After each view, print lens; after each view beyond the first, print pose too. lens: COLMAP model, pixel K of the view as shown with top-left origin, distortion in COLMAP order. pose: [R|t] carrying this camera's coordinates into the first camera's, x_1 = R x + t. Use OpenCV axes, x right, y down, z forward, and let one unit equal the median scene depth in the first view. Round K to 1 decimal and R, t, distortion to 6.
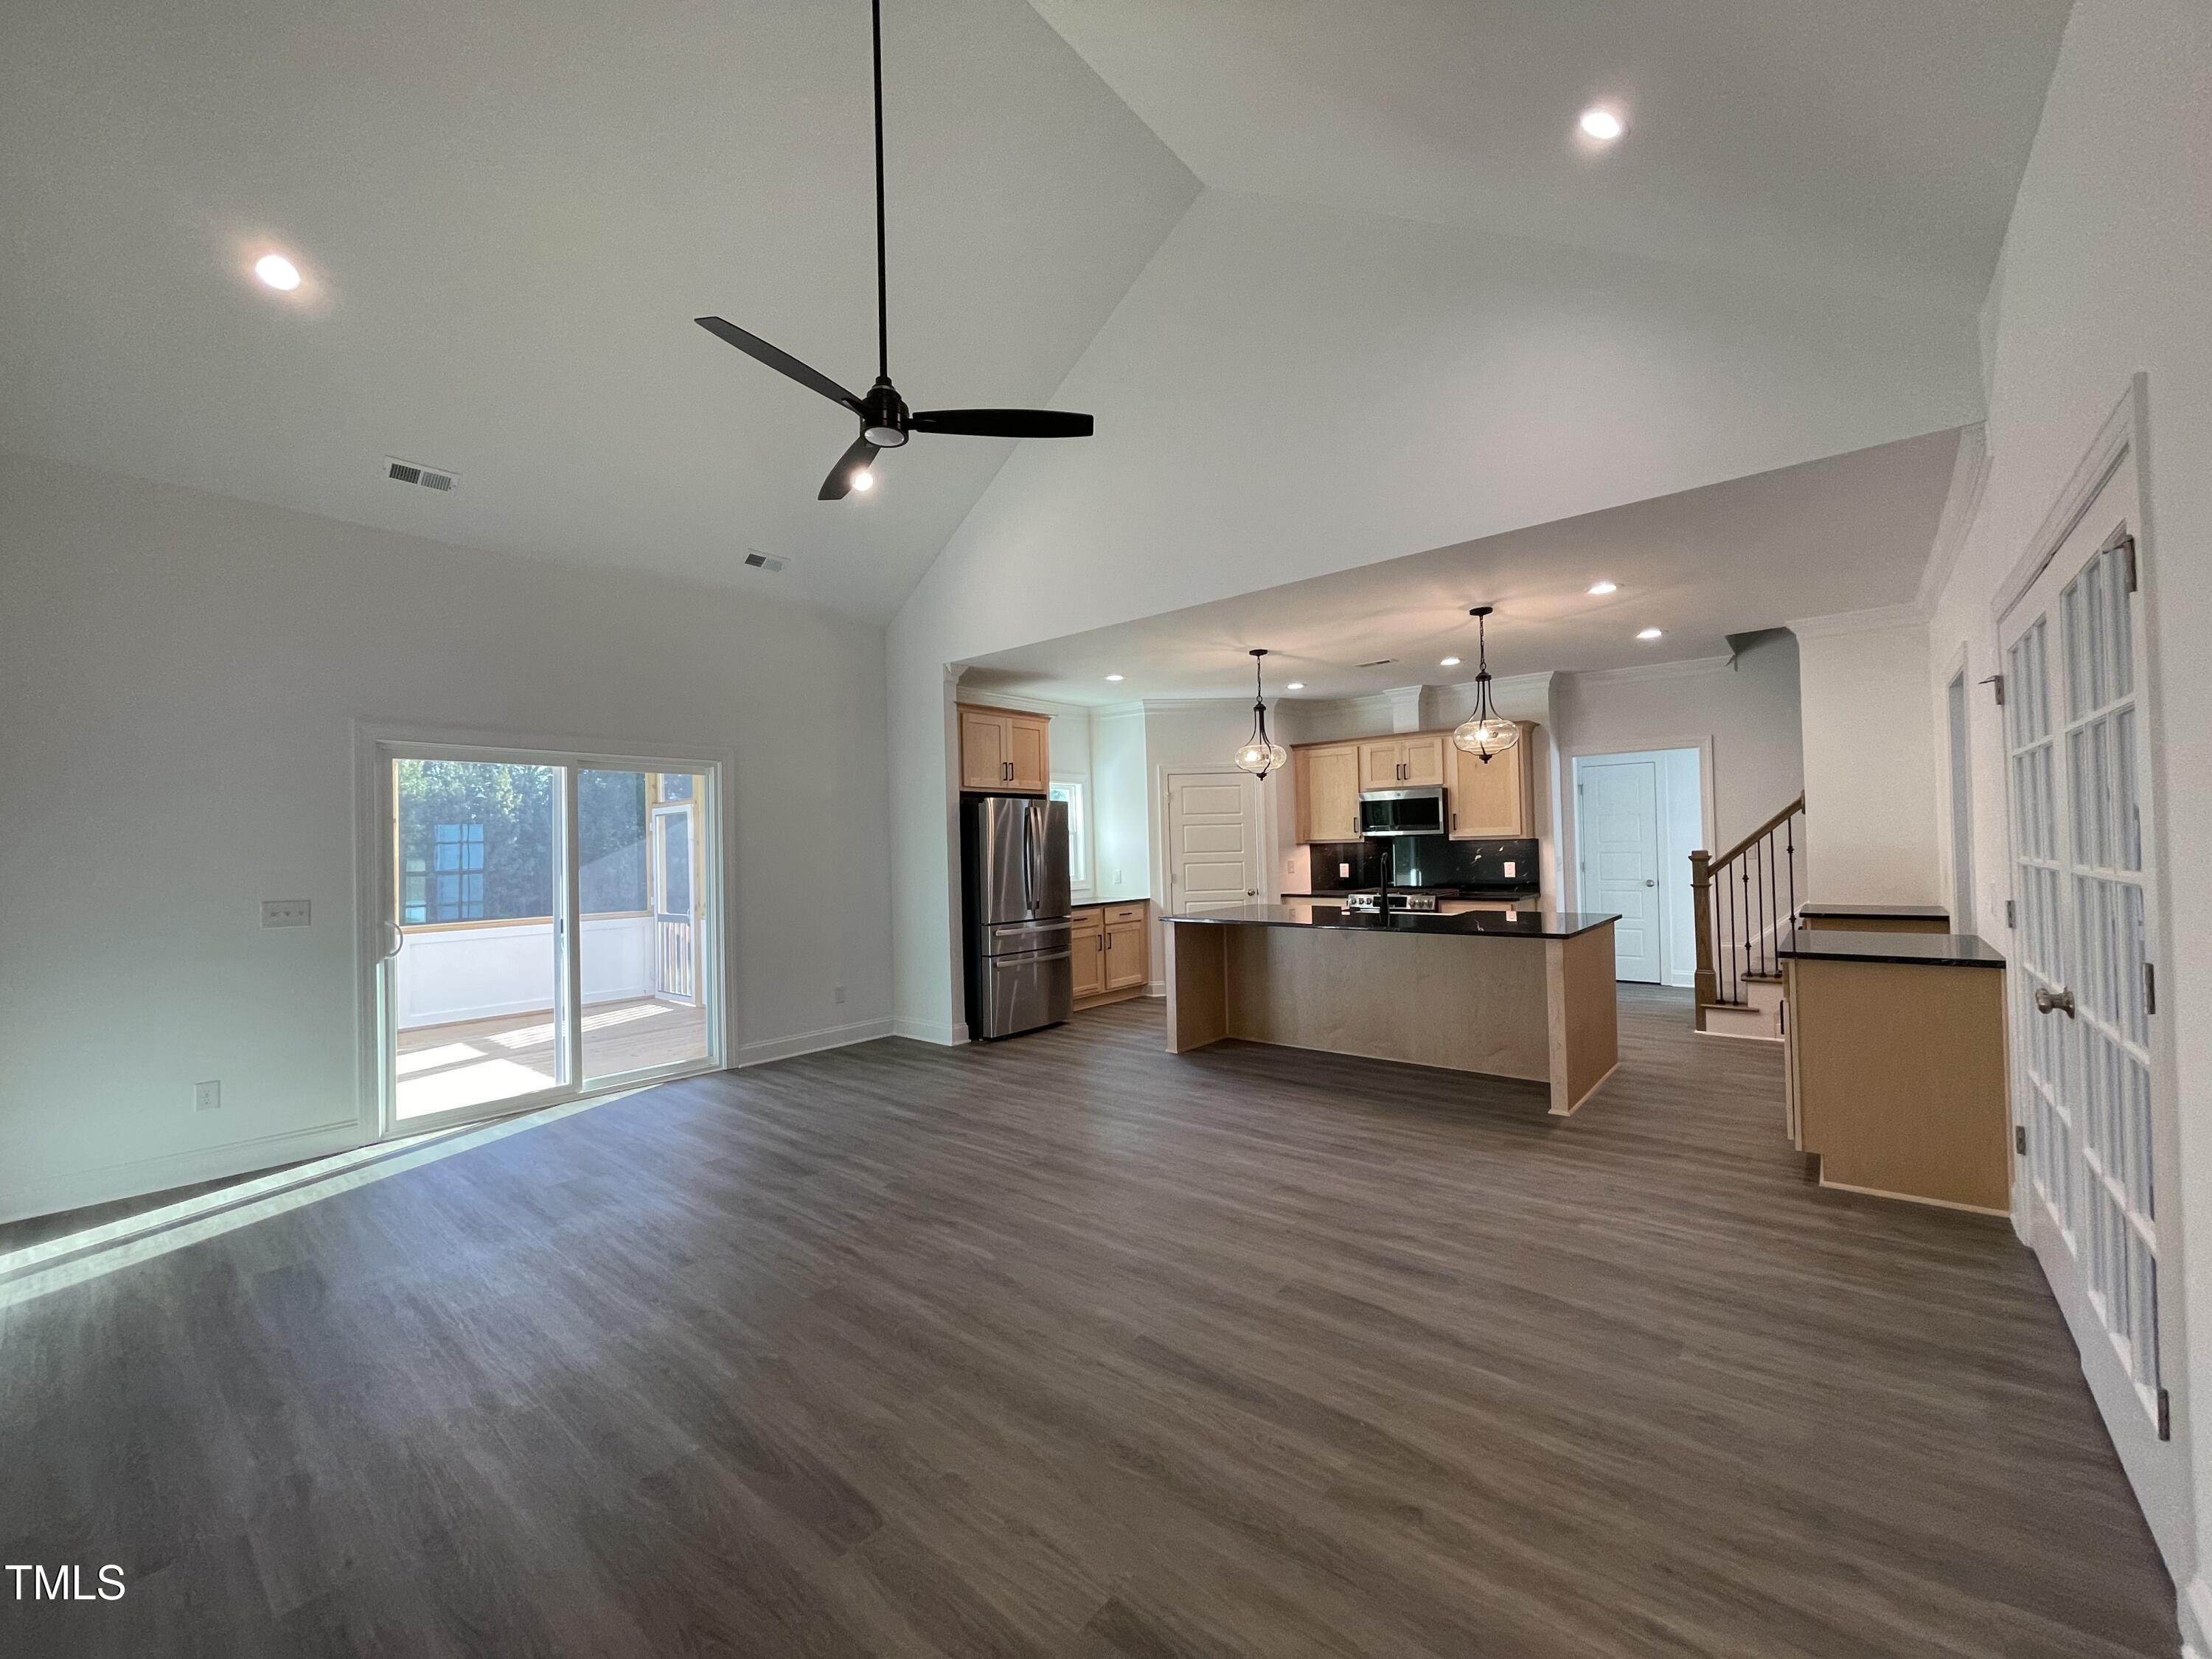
lens RADIAL K [[887.2, 0, 1084.2], [0, 887.2, 828.8], [0, 0, 1]] dist [-0.003573, 0.001002]
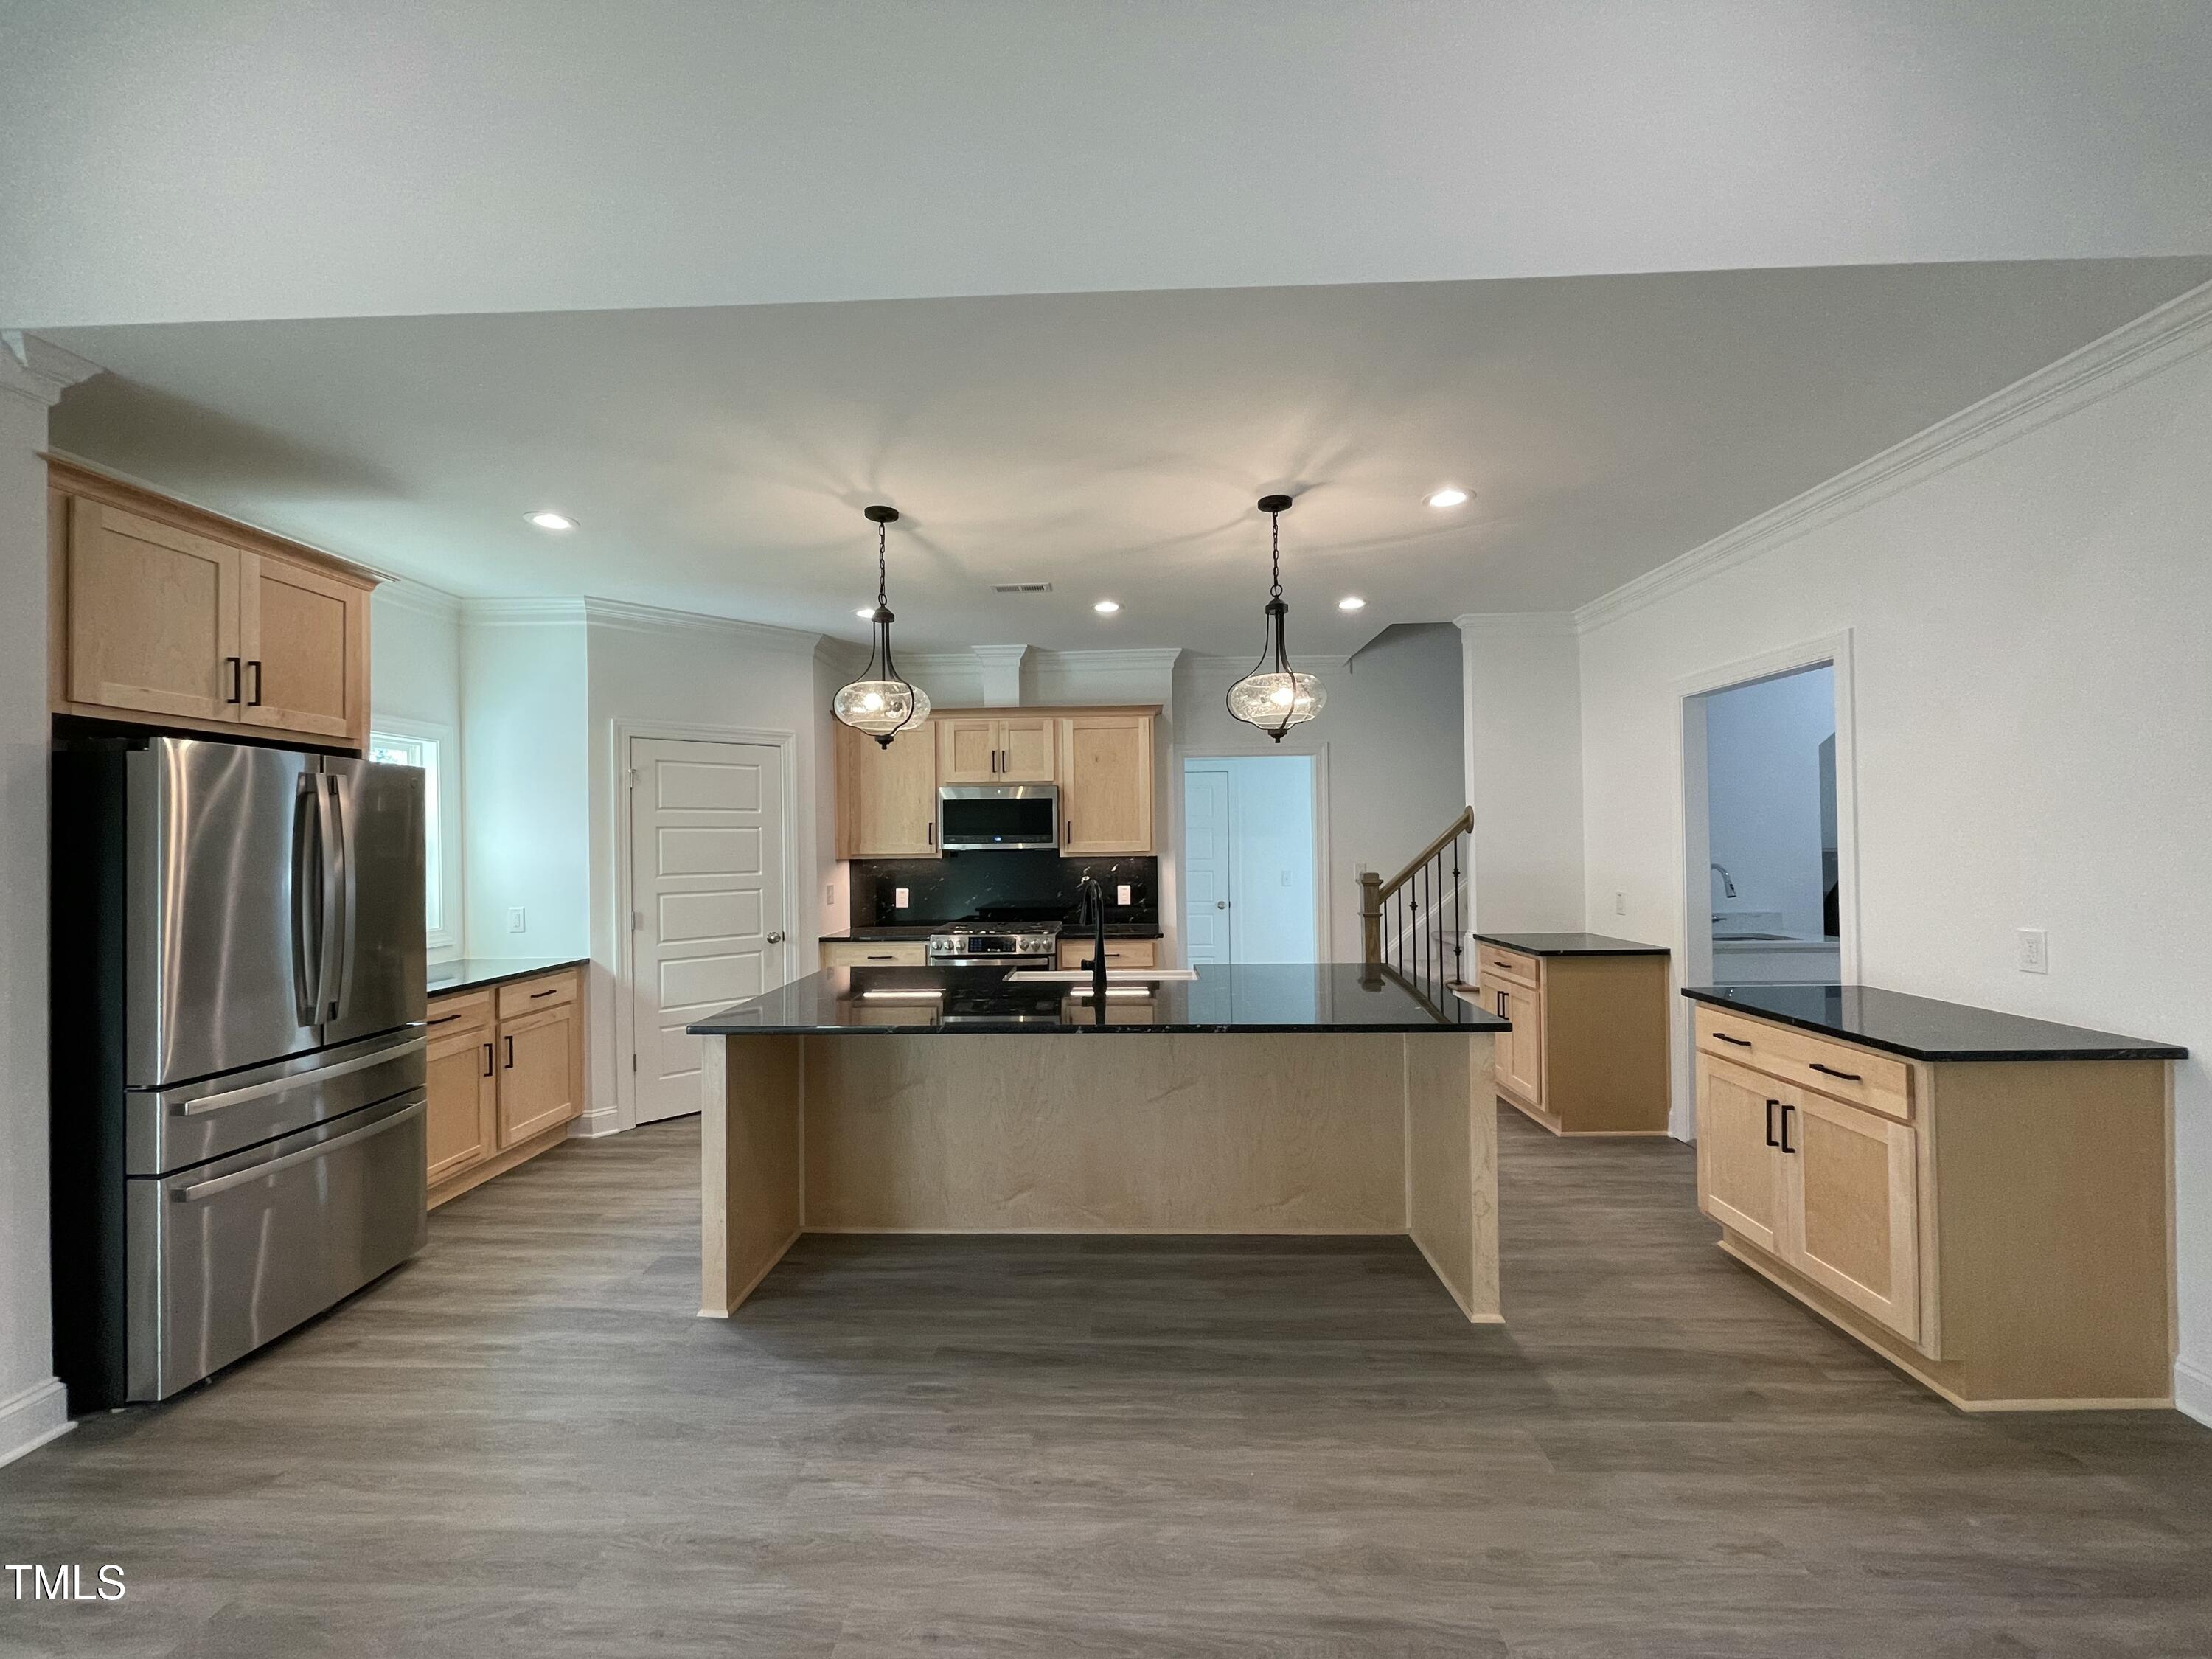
lens RADIAL K [[887.2, 0, 1093.8], [0, 887.2, 832.1], [0, 0, 1]] dist [-0.003573, 0.001002]
pose [[0.774883, 0.023260, 0.631677, -0.036356], [-0.019733, 0.999726, -0.012606, 0.000760], [-0.631797, -0.002696, 0.775129, 0.415710]]
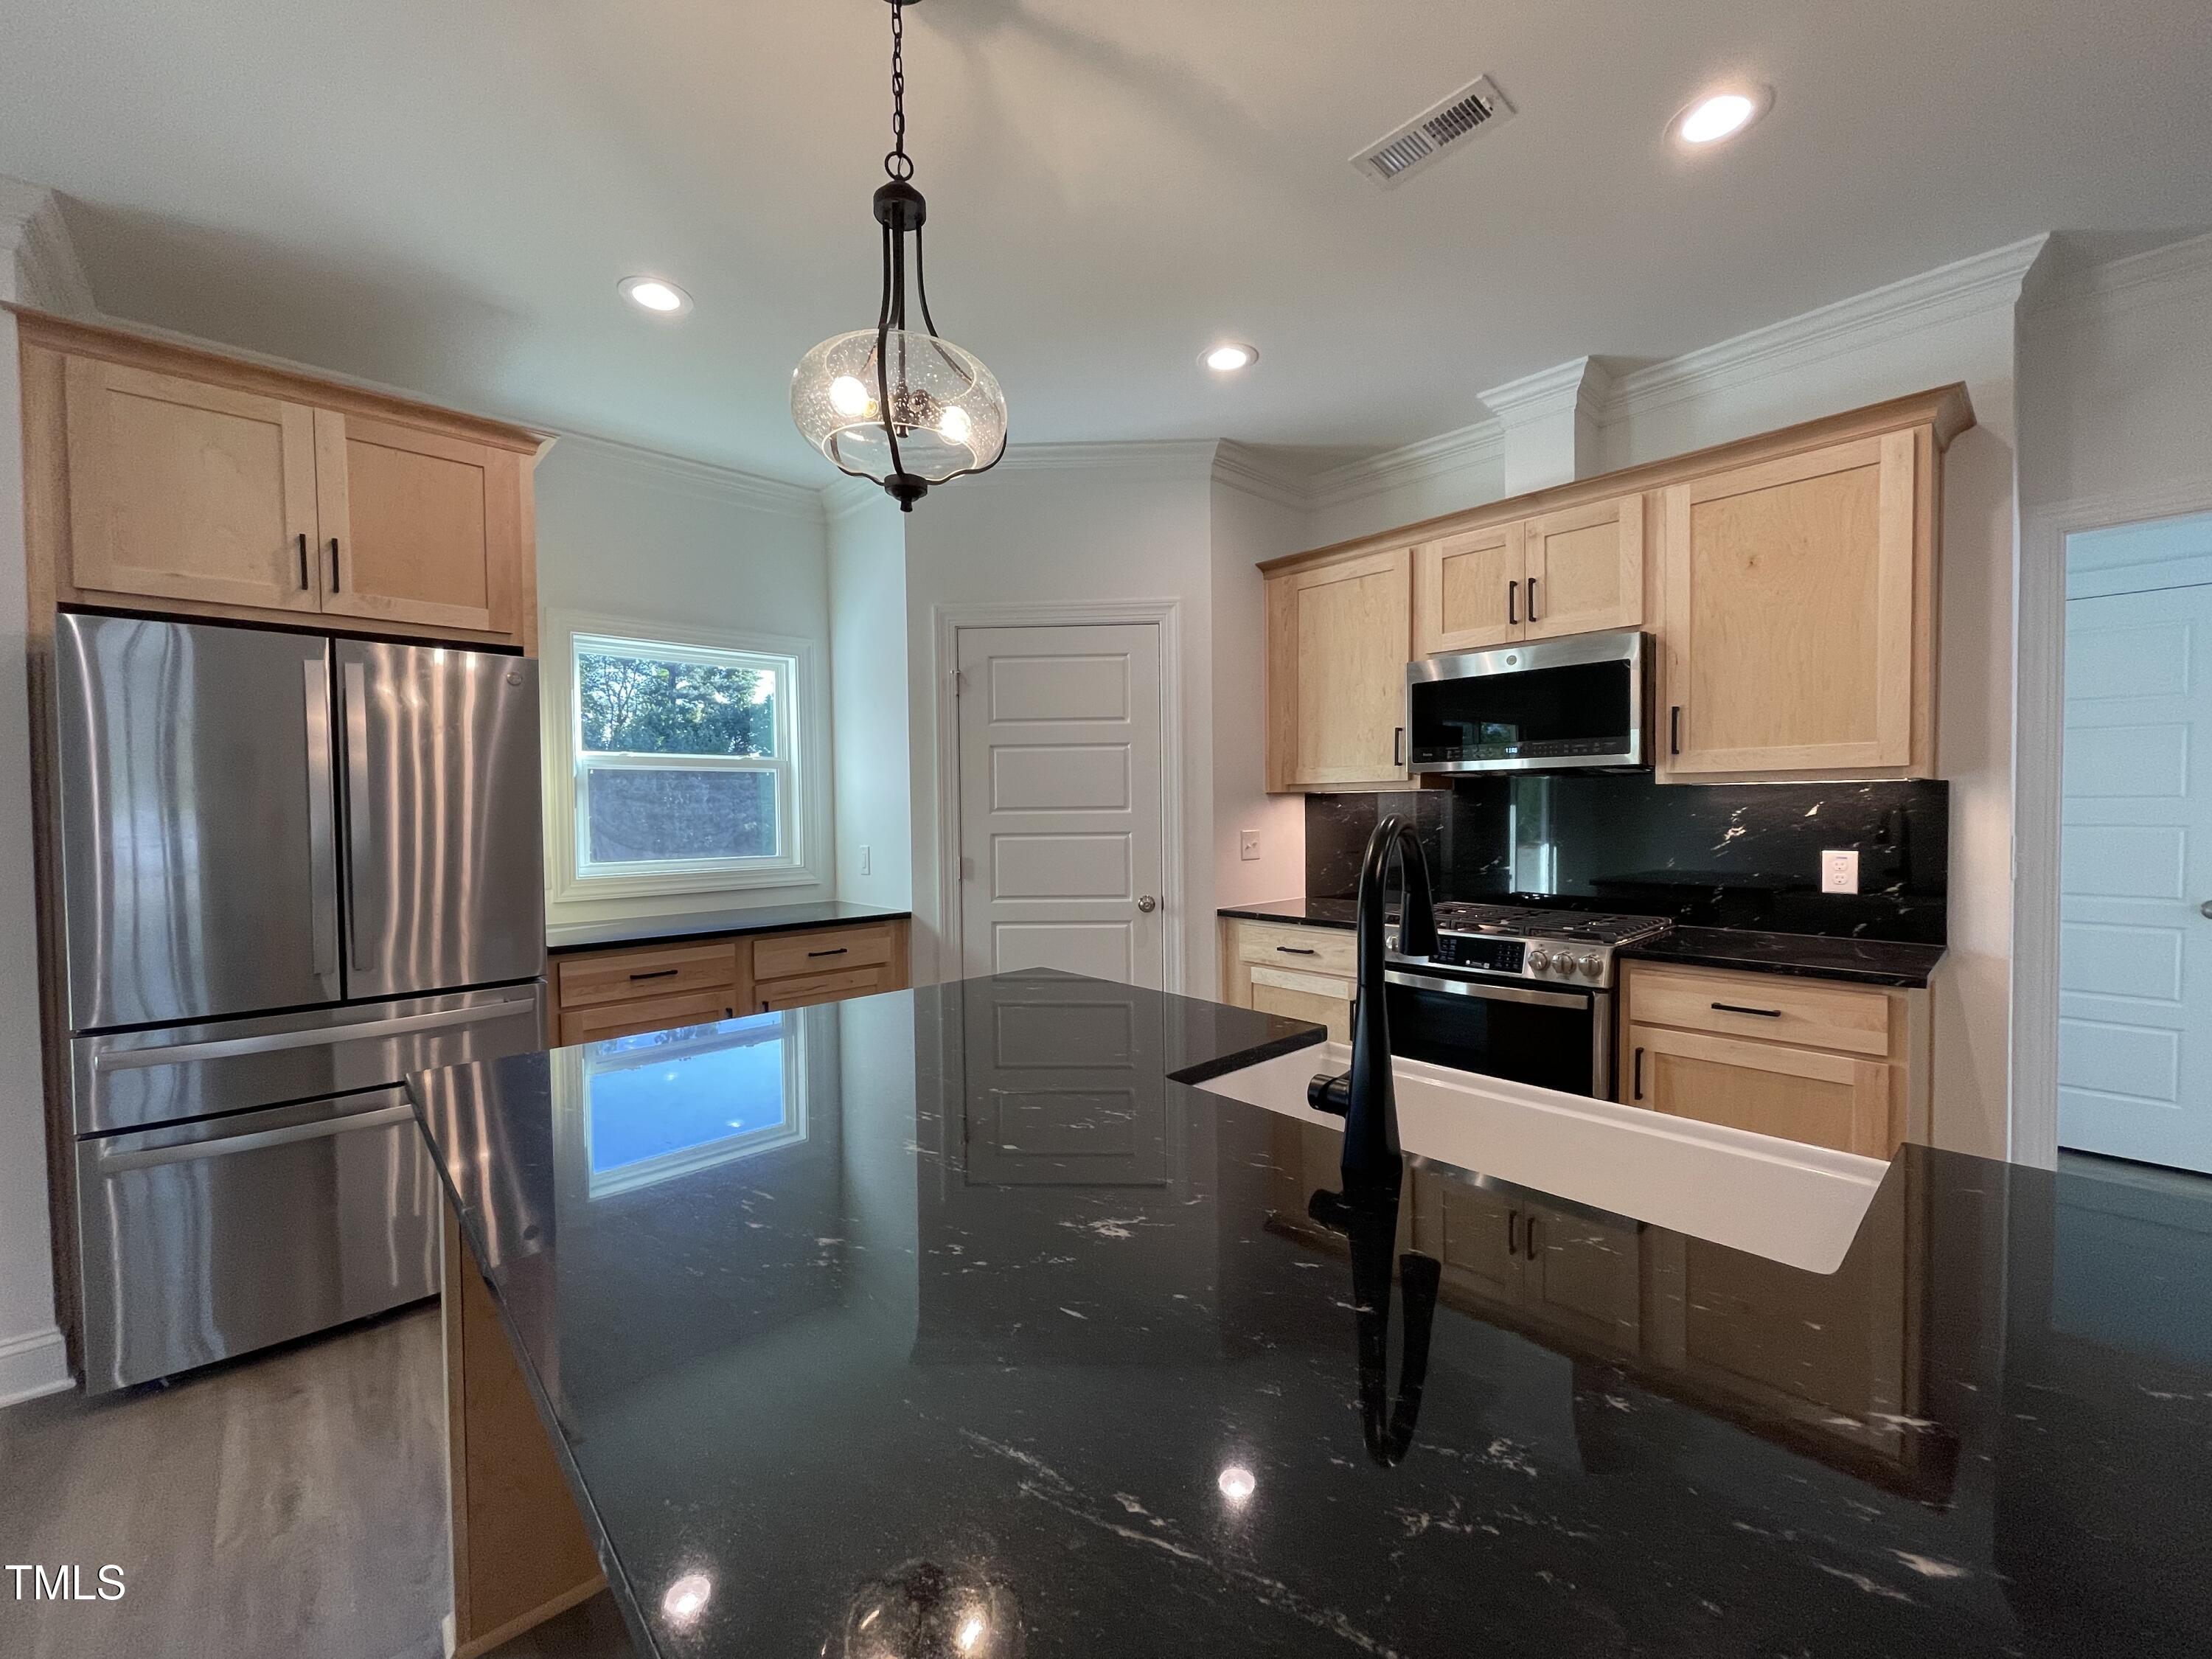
lens RADIAL K [[887.2, 0, 1105.1], [0, 887.2, 827.4], [0, 0, 1]] dist [-0.003573, 0.001002]
pose [[0.994341, 0.017363, -0.104809, 0.236037], [-0.012487, 0.998817, 0.047001, 0.016422], [0.105501, -0.045426, 0.993381, 0.638708]]
